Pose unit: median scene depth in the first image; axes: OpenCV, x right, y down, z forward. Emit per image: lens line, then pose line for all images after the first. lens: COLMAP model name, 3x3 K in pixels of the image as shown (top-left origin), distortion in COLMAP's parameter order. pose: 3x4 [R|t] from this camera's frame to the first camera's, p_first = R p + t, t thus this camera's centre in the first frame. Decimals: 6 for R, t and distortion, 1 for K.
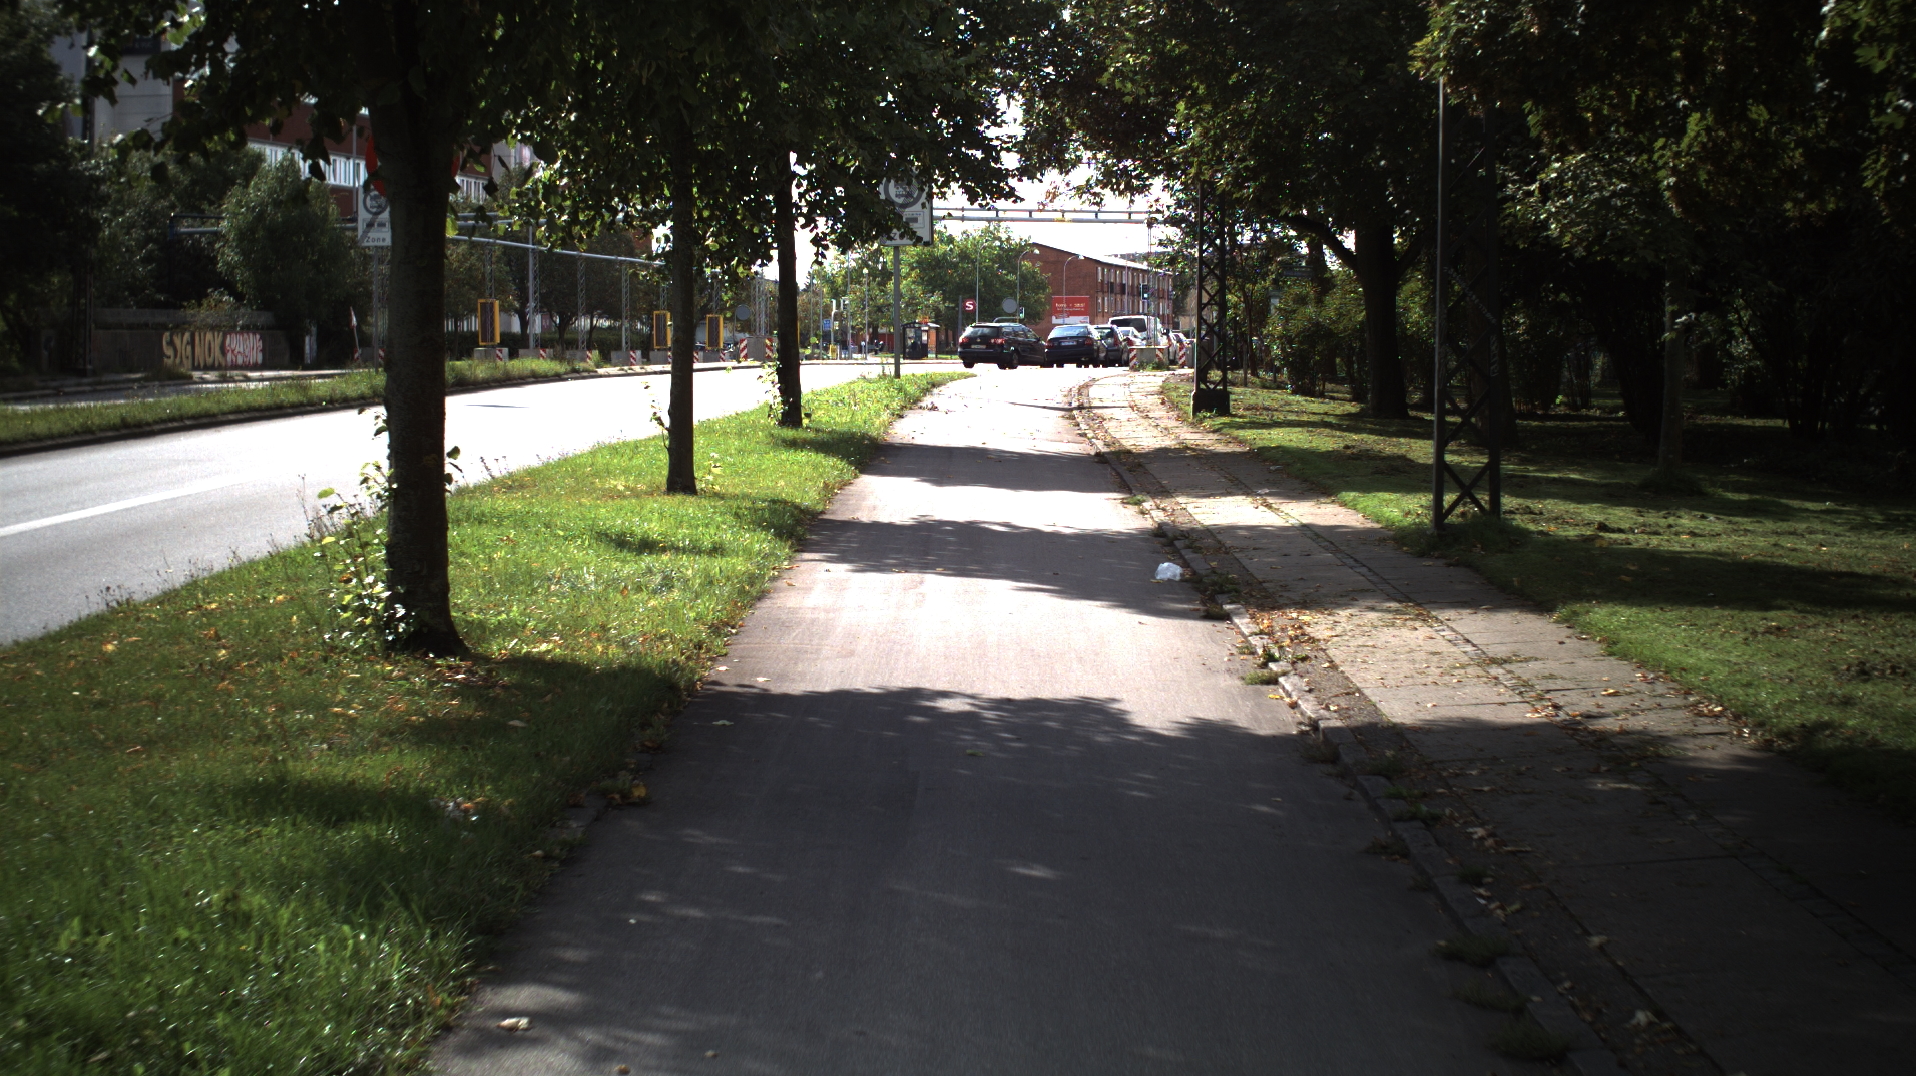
lens RADIAL K [[4872.2, 0, 958.0], [0, 4872.2, 538.0], [0, 0, 1]] dist [-0.552057, 0.558974]
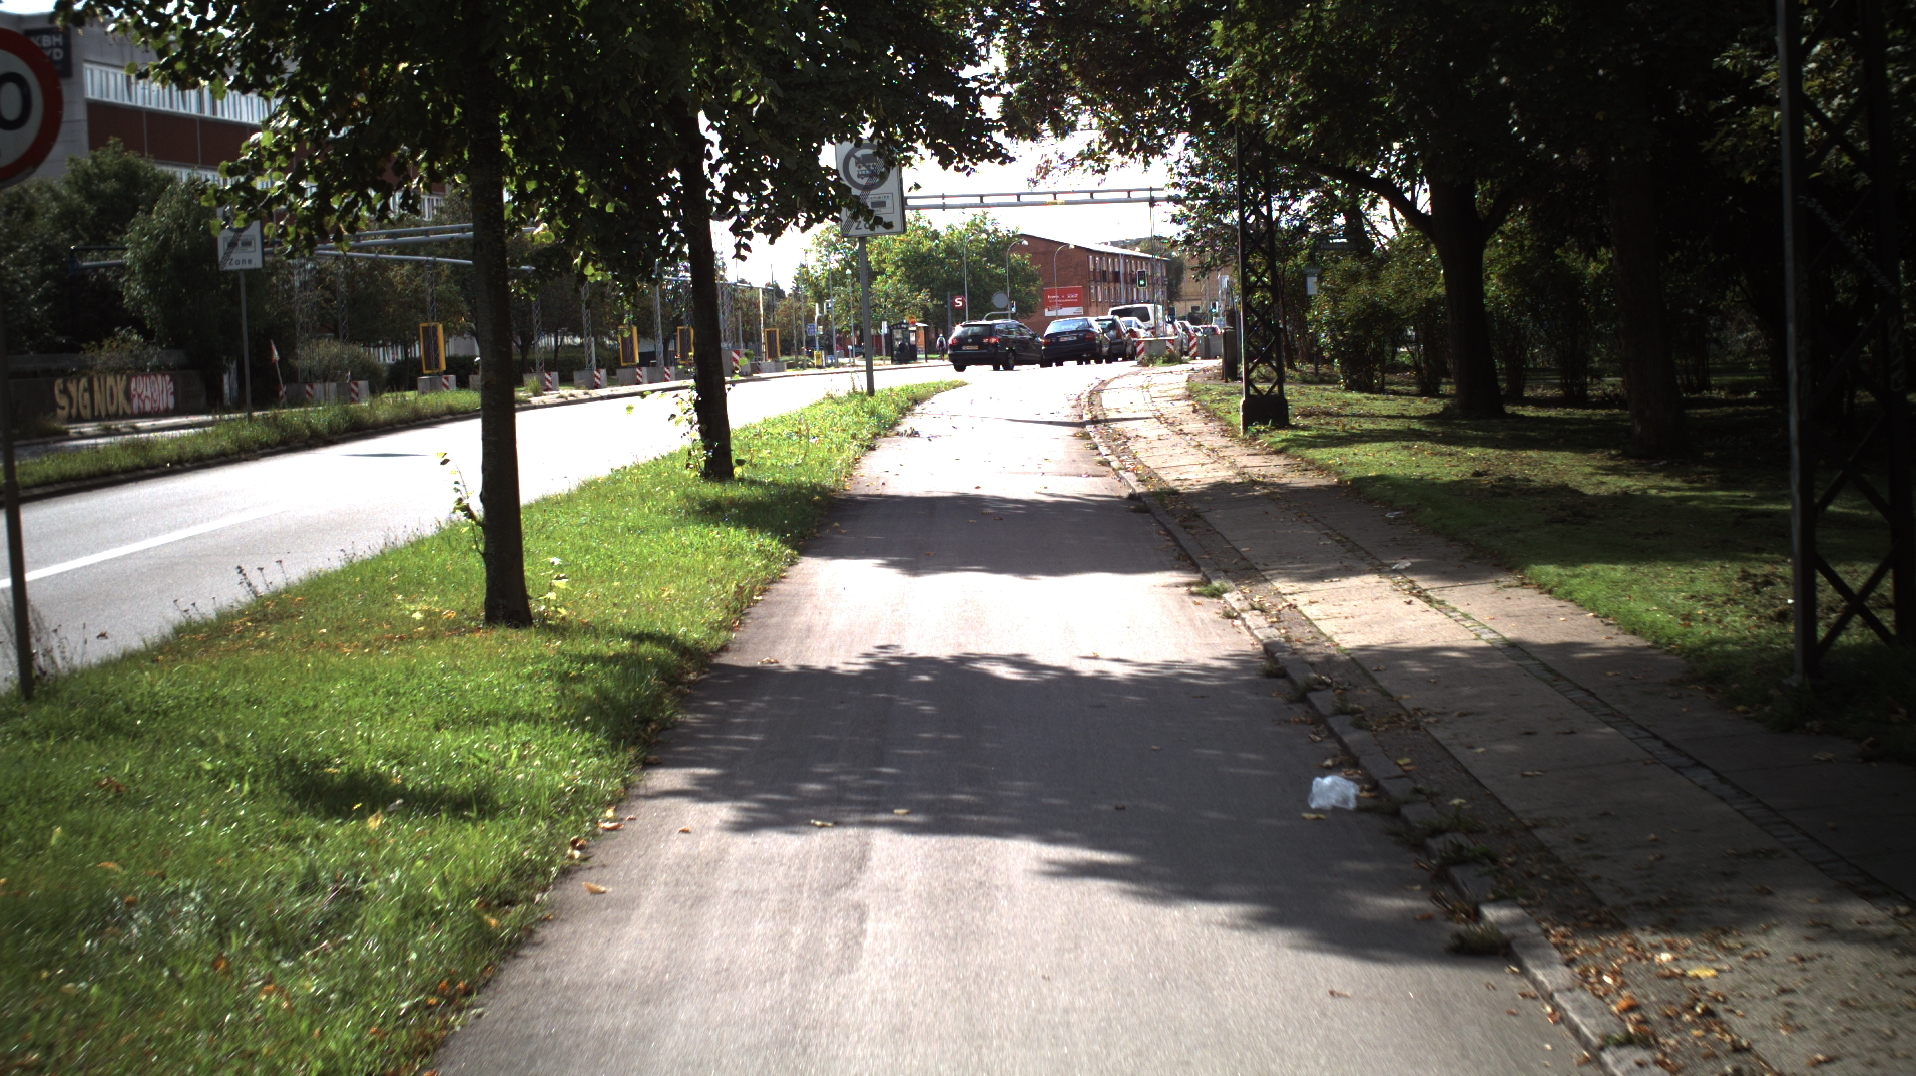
lens RADIAL K [[4872.2, 0, 958.0], [0, 4872.2, 538.0], [0, 0, 1]] dist [-0.552057, 0.558974]
pose [[0.998692, -0.051121, -0.000477, 0.001514], [0.051121, 0.998692, 0.000678, -0.008258], [0.000442, -0.000702, 1.000000, 0.168250]]
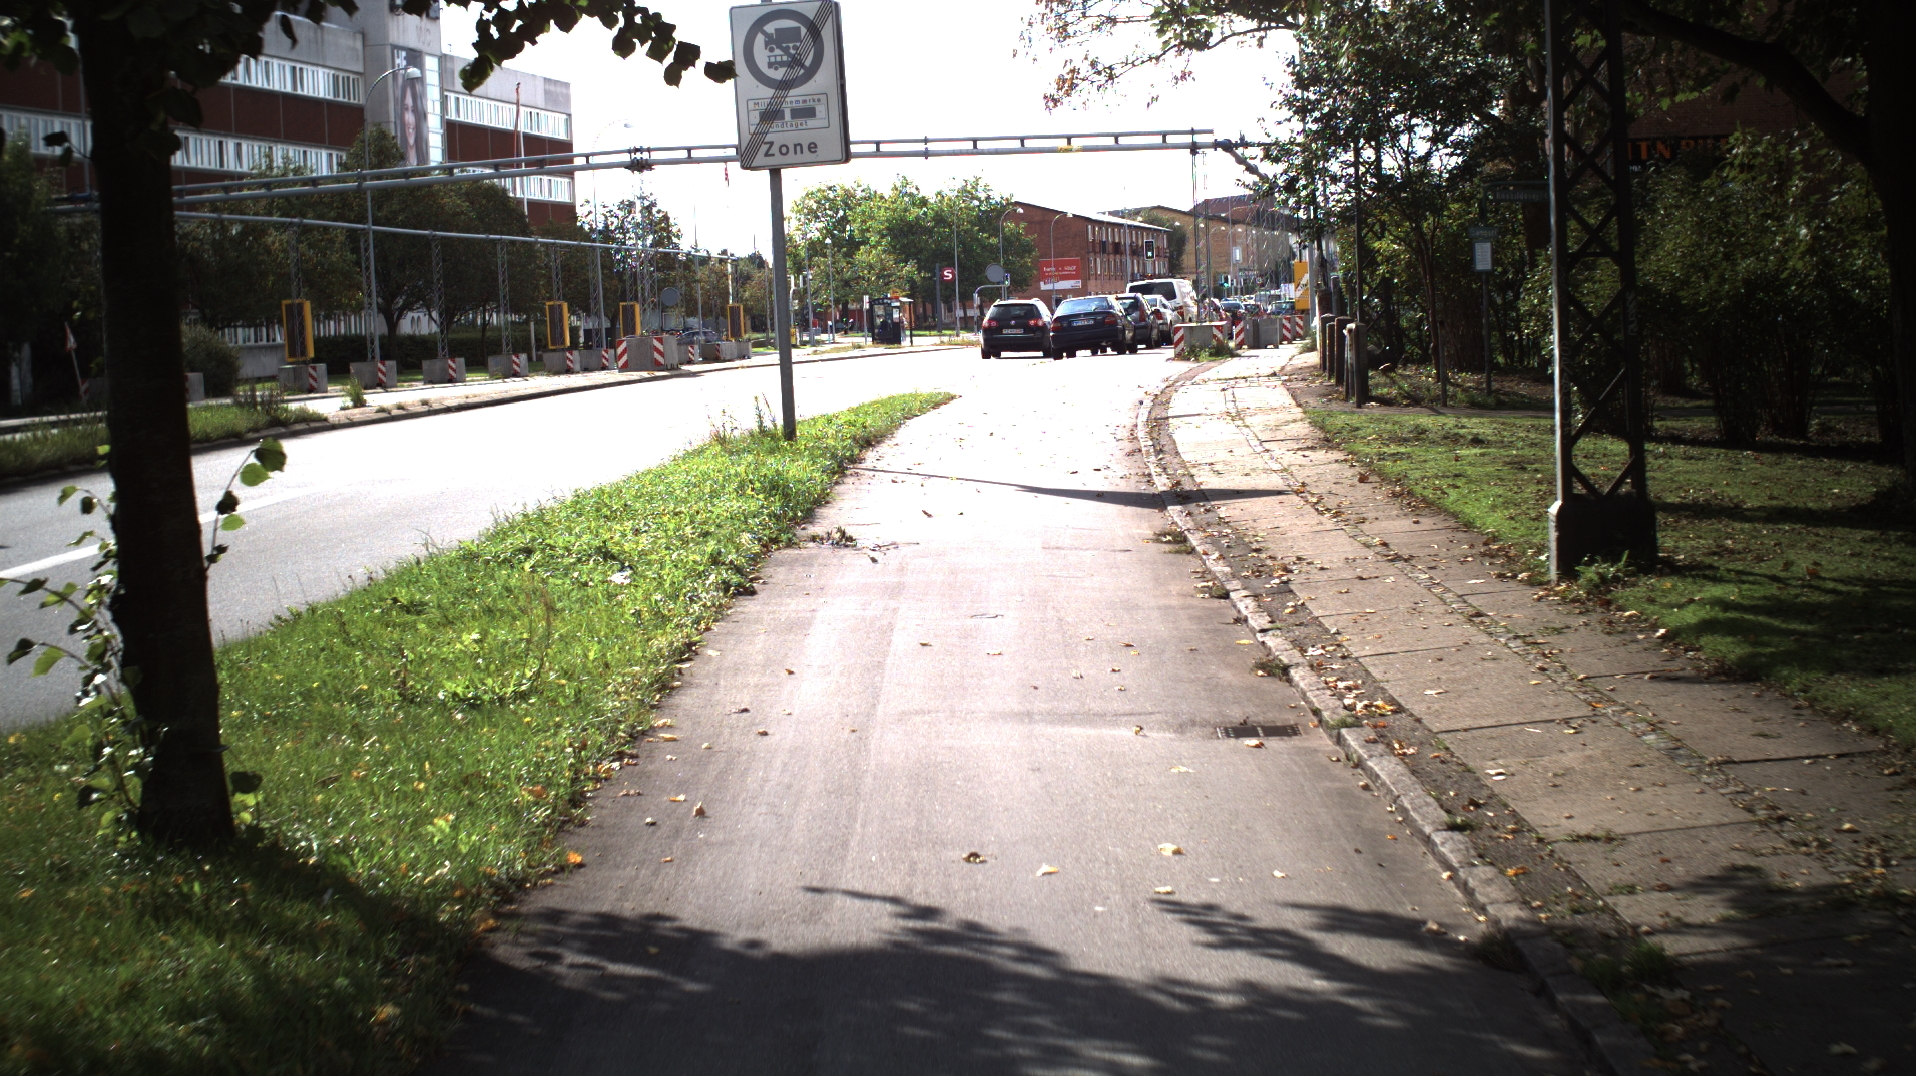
lens RADIAL K [[4872.2, 0, 958.0], [0, 4872.2, 538.0], [0, 0, 1]] dist [-0.552057, 0.558974]
pose [[0.998892, -0.047046, 0.001345, 0.003357], [0.047037, 0.998871, 0.006584, -0.024796], [-0.001653, -0.006513, 0.999977, 0.504684]]
